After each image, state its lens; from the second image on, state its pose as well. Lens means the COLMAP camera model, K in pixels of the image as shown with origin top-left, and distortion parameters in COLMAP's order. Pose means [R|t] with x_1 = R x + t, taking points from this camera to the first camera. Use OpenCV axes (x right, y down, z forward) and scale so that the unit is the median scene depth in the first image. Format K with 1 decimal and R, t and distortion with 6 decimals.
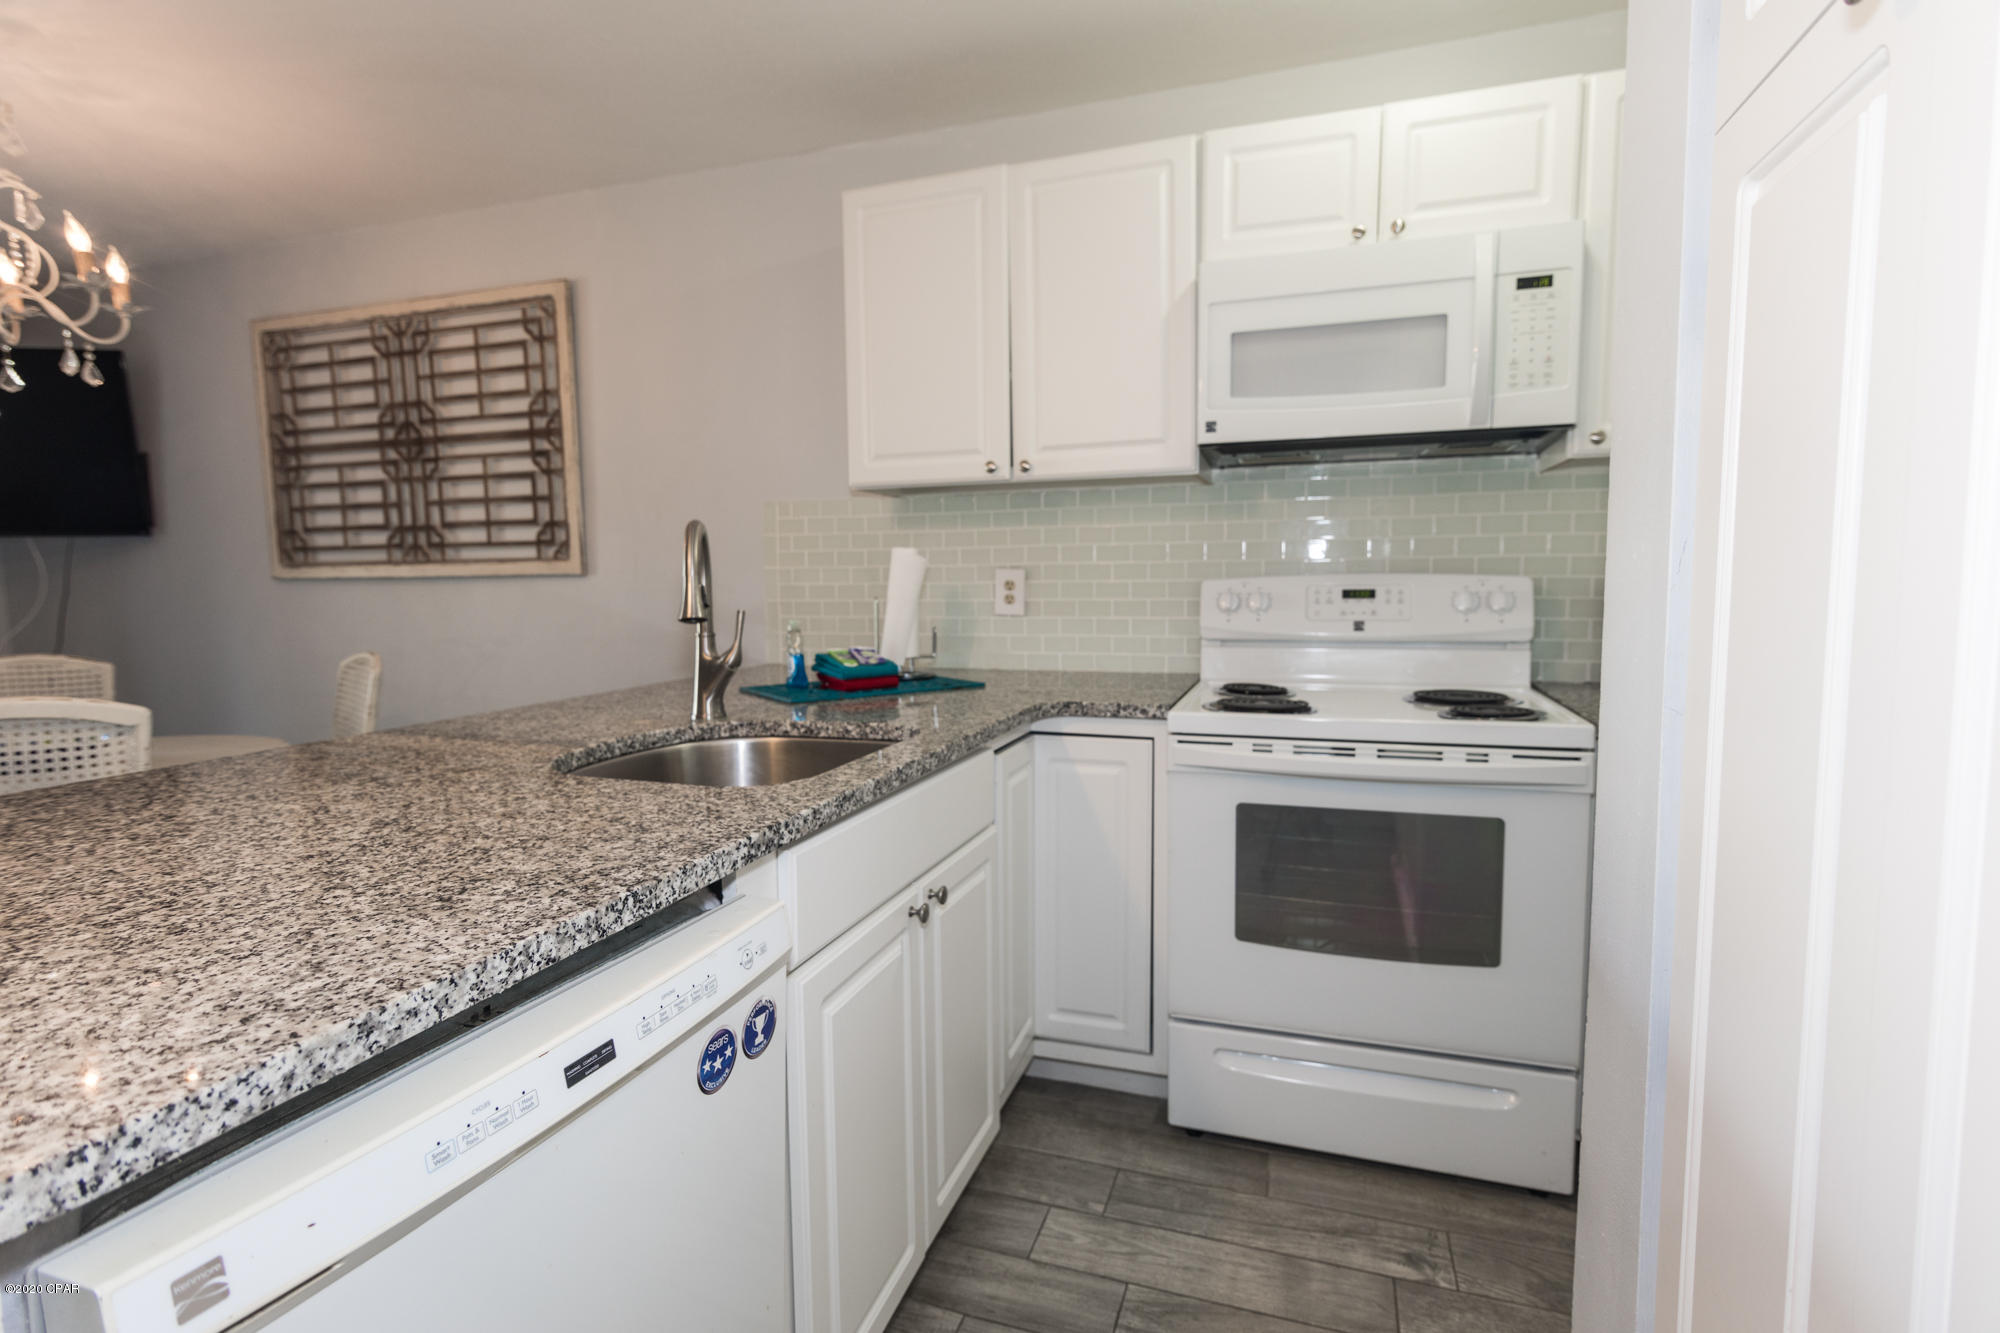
lens RADIAL K [[961.1, 0, 1000.0], [0, 961.1, 666.5], [0, 0, 1]] dist [0.004641, 0.000566]
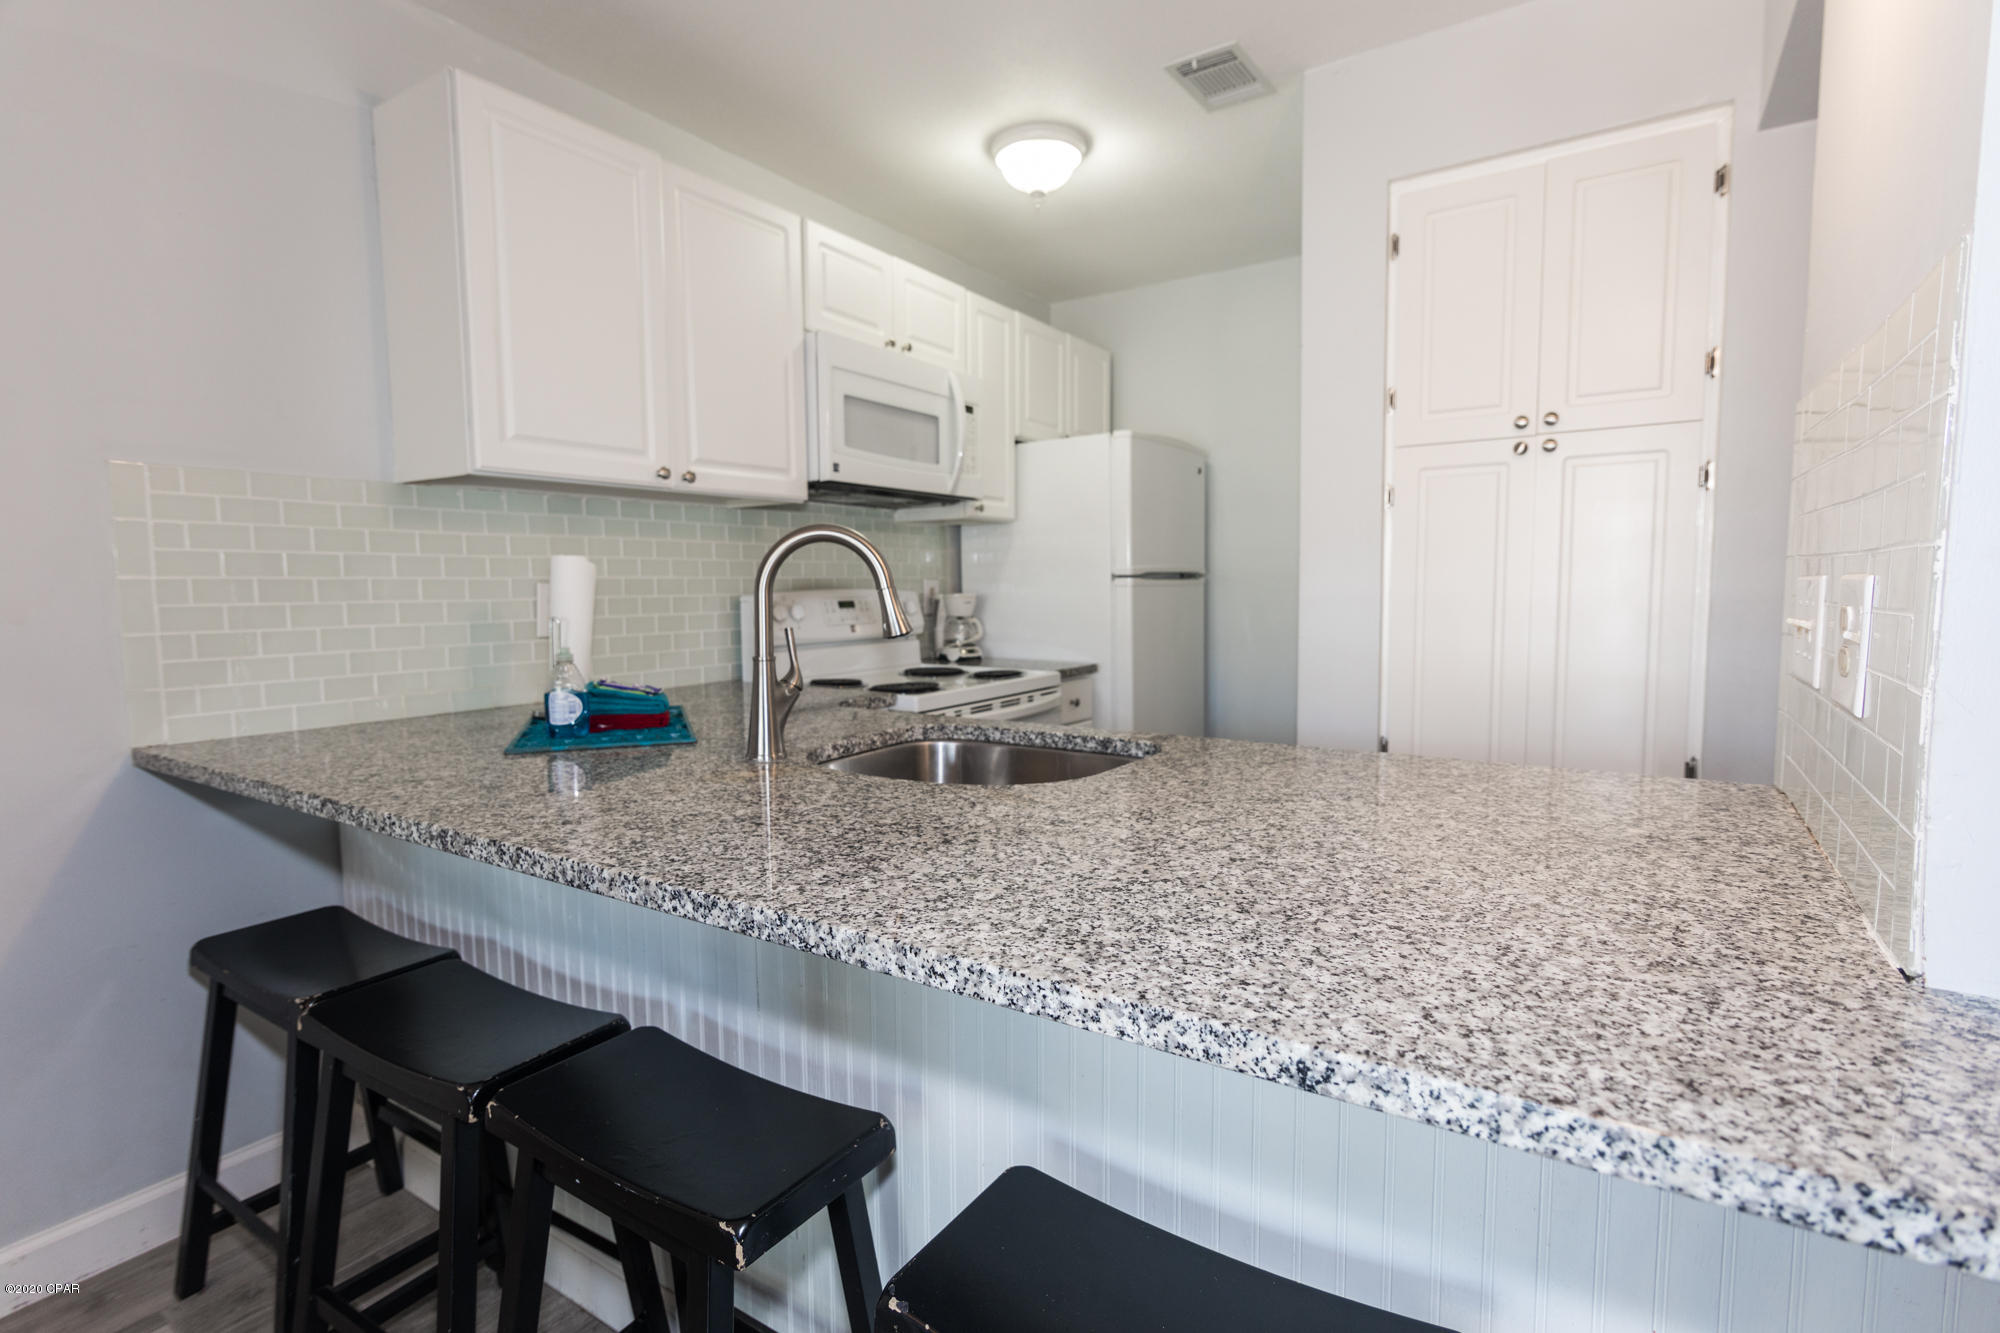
lens RADIAL K [[961.1, 0, 1000.0], [0, 961.1, 666.5], [0, 0, 1]] dist [0.004641, 0.000566]
pose [[0.249157, -0.075301, 0.965531, -0.609287], [0.096544, 0.993938, 0.052602, -0.028700], [-0.963639, 0.080110, 0.254916, 0.338601]]
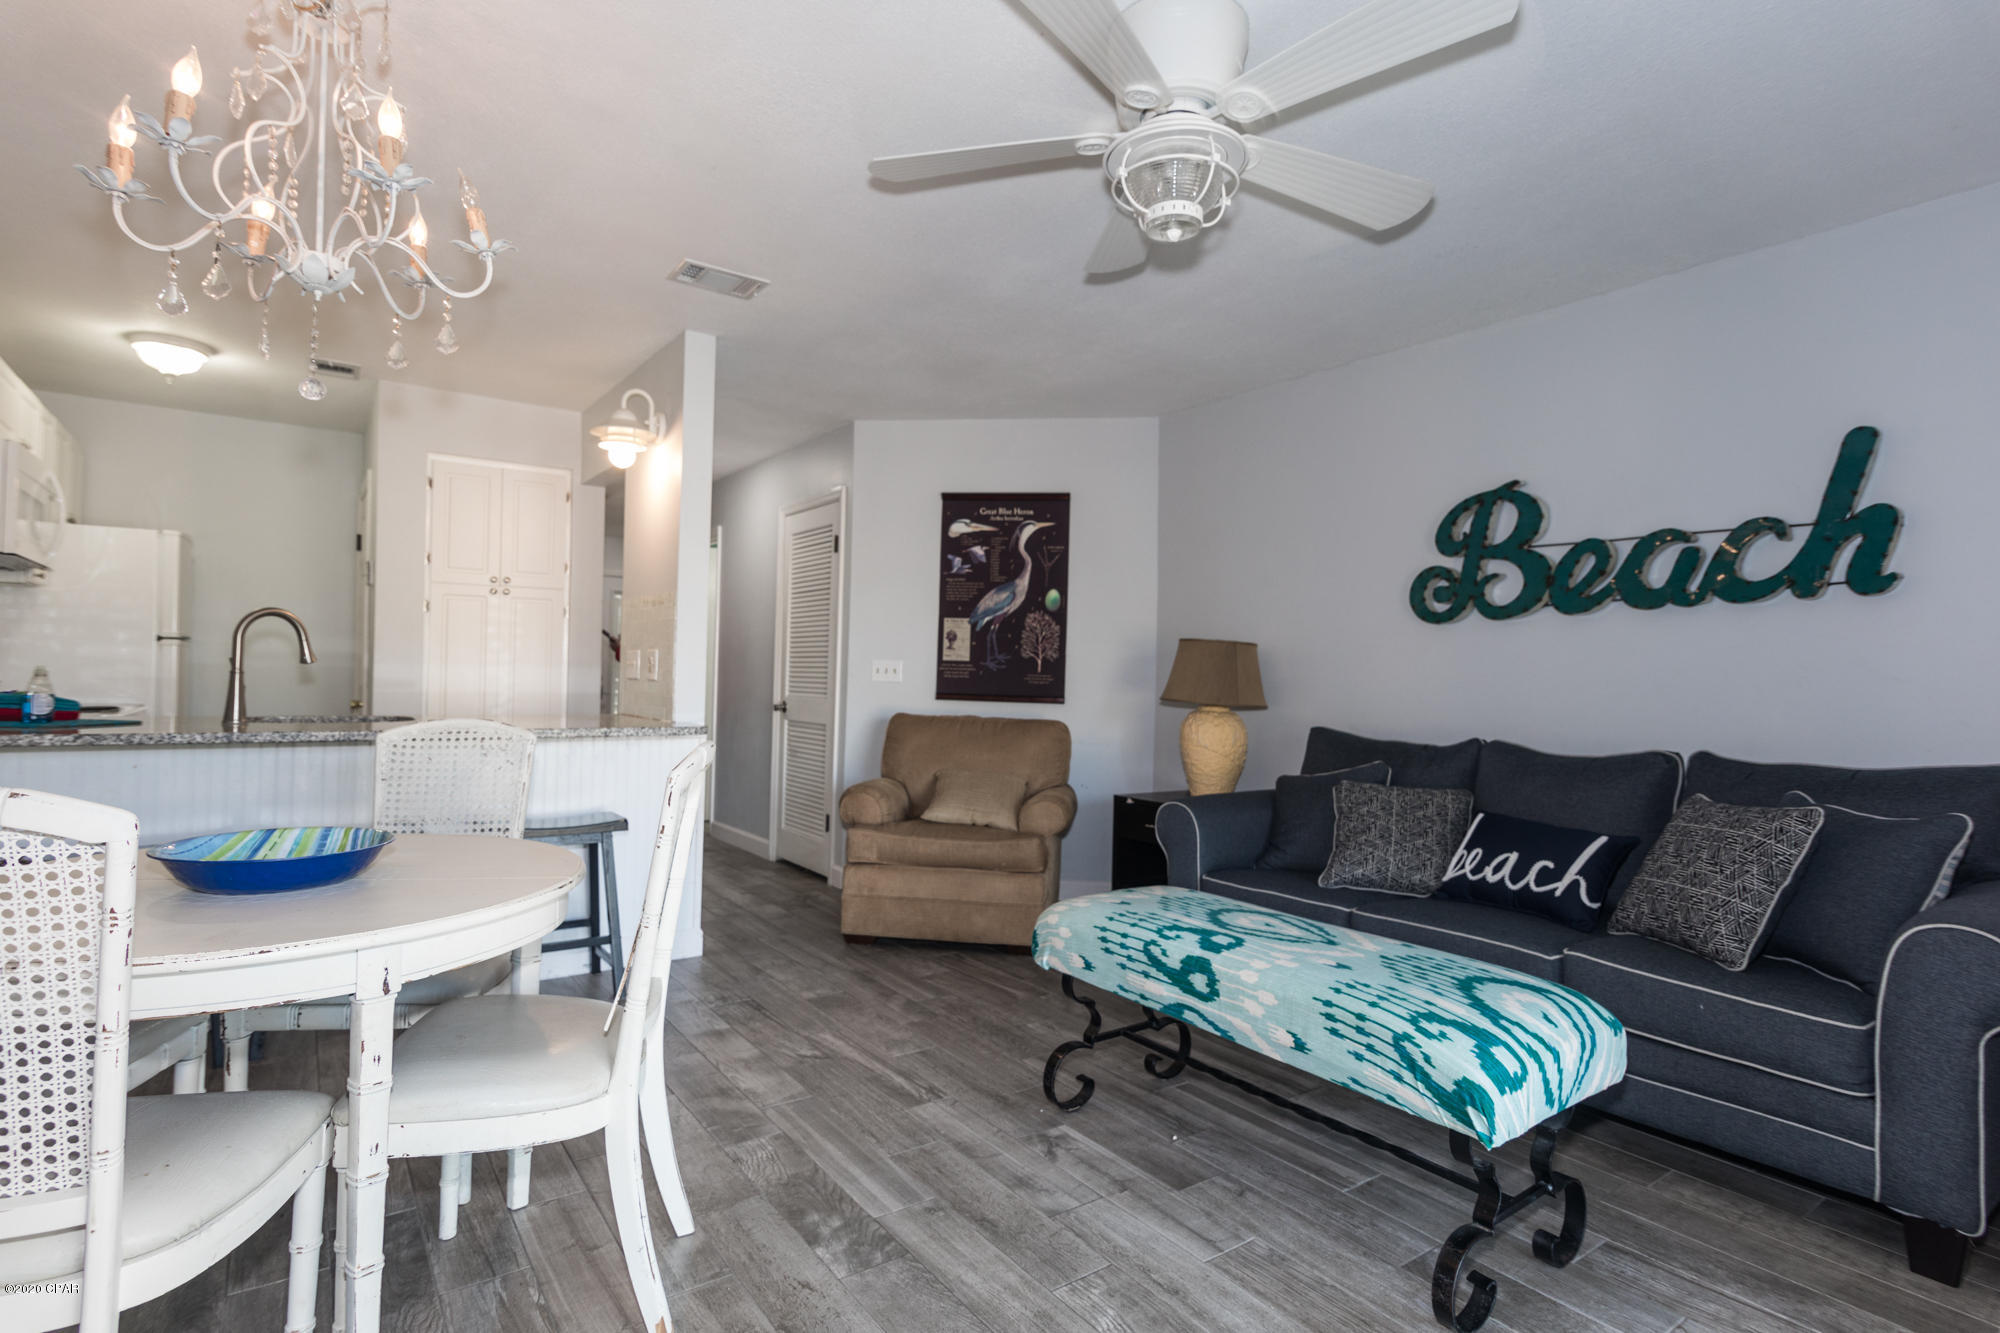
lens RADIAL K [[961.1, 0, 1000.0], [0, 961.1, 666.5], [0, 0, 1]] dist [0.004641, 0.000566]
pose [[-0.815897, 0.002156, 0.578193, -1.337655], [0.042097, 0.997561, 0.055684, -0.044778], [-0.576663, 0.069773, -0.813997, 0.905637]]
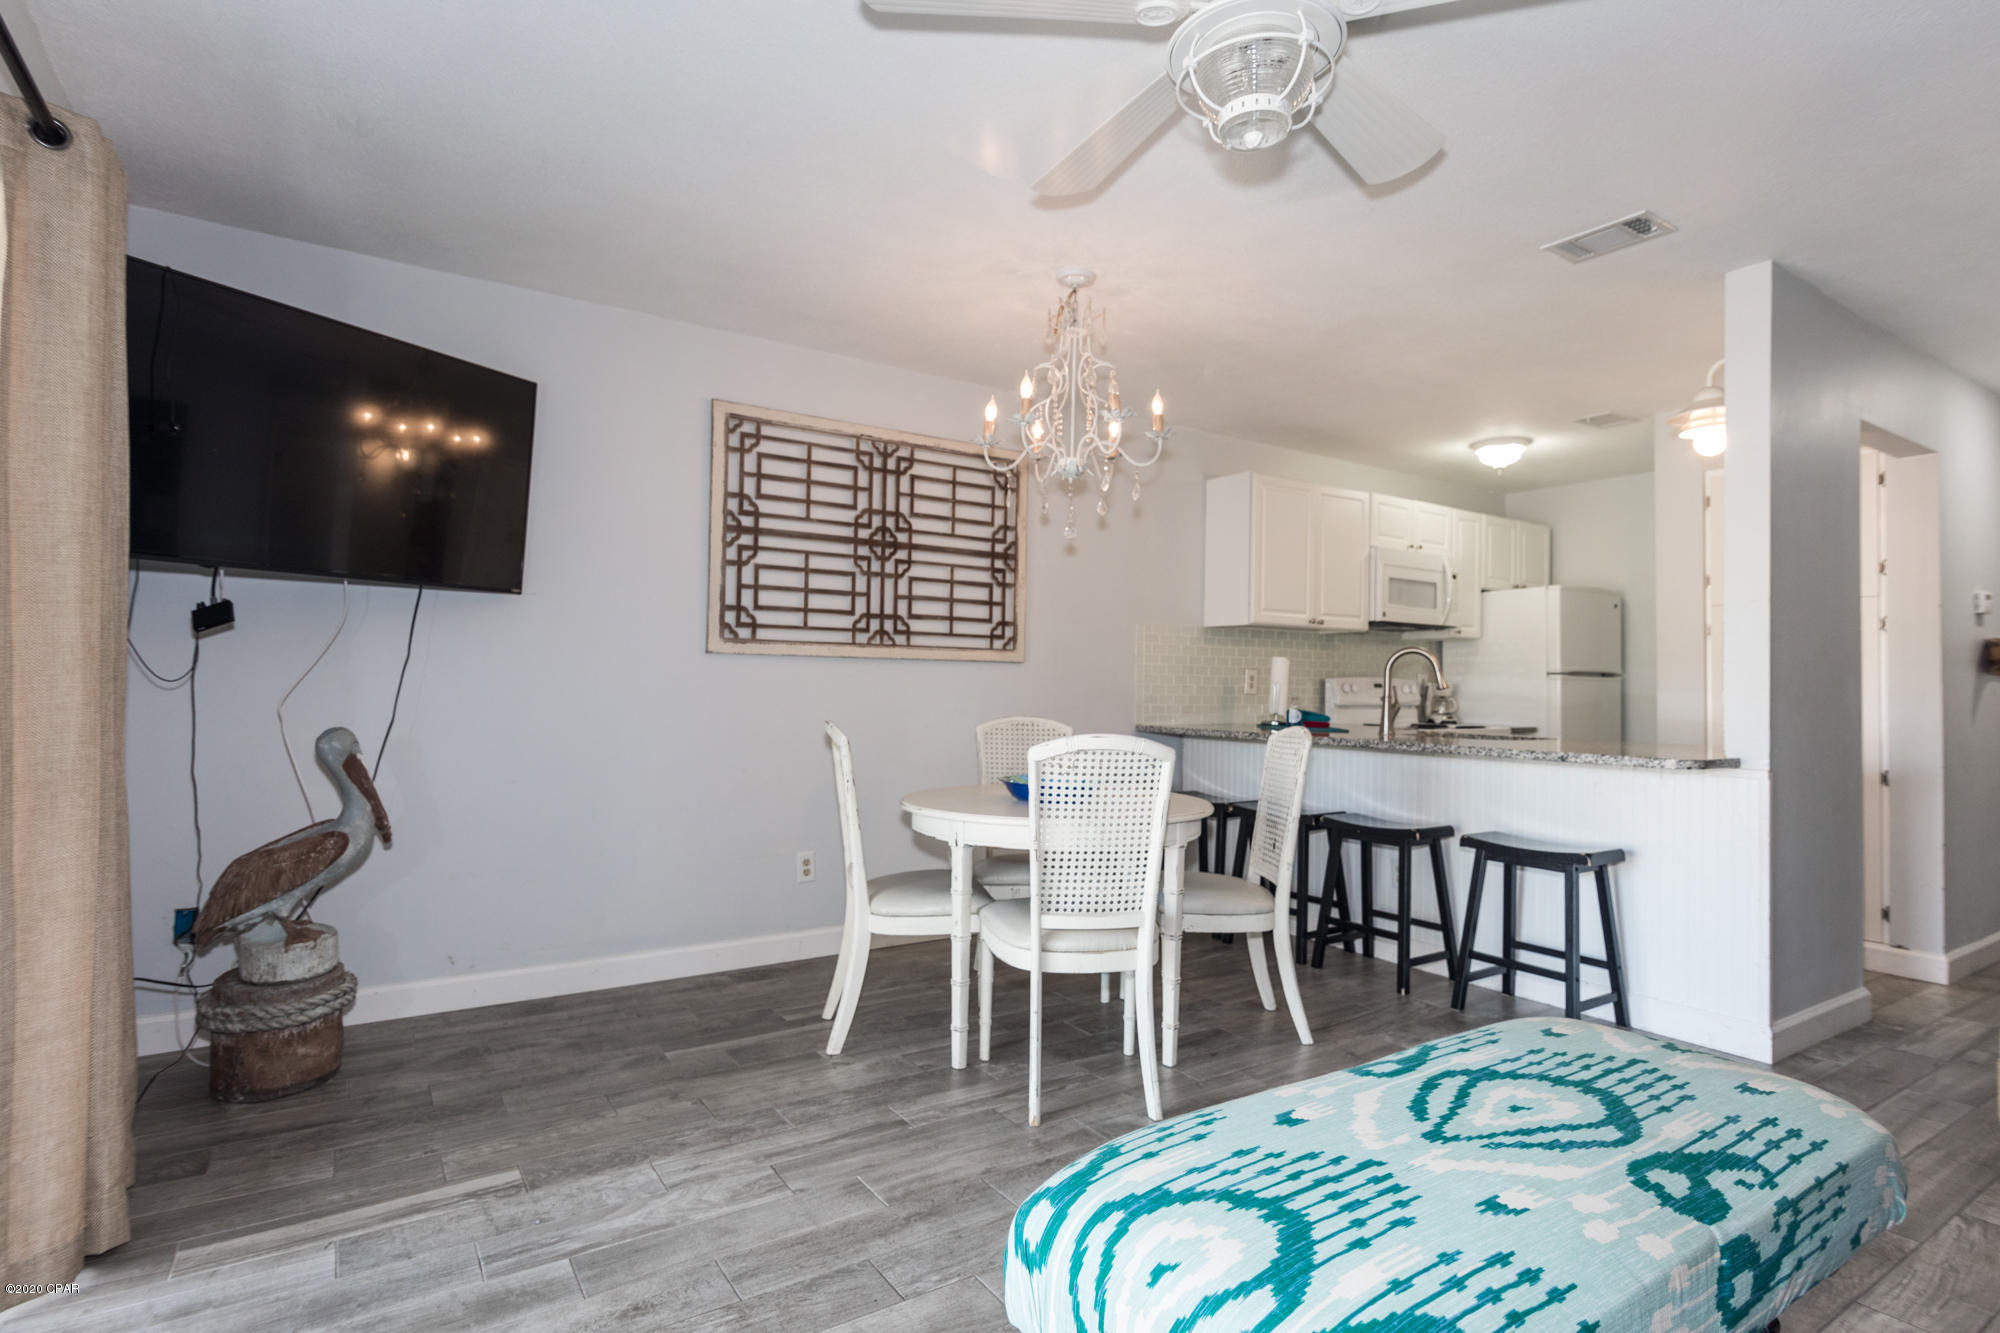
lens RADIAL K [[1006.5, 0, 1000.0], [0, 1006.5, 666.5], [0, 0, 1]] dist [0.002323, 0.000683]
pose [[0.612075, 0.036020, 0.789979, -1.551698], [0.052049, 0.994961, -0.085694, 0.029944], [-0.789085, 0.093569, 0.607116, 0.162724]]
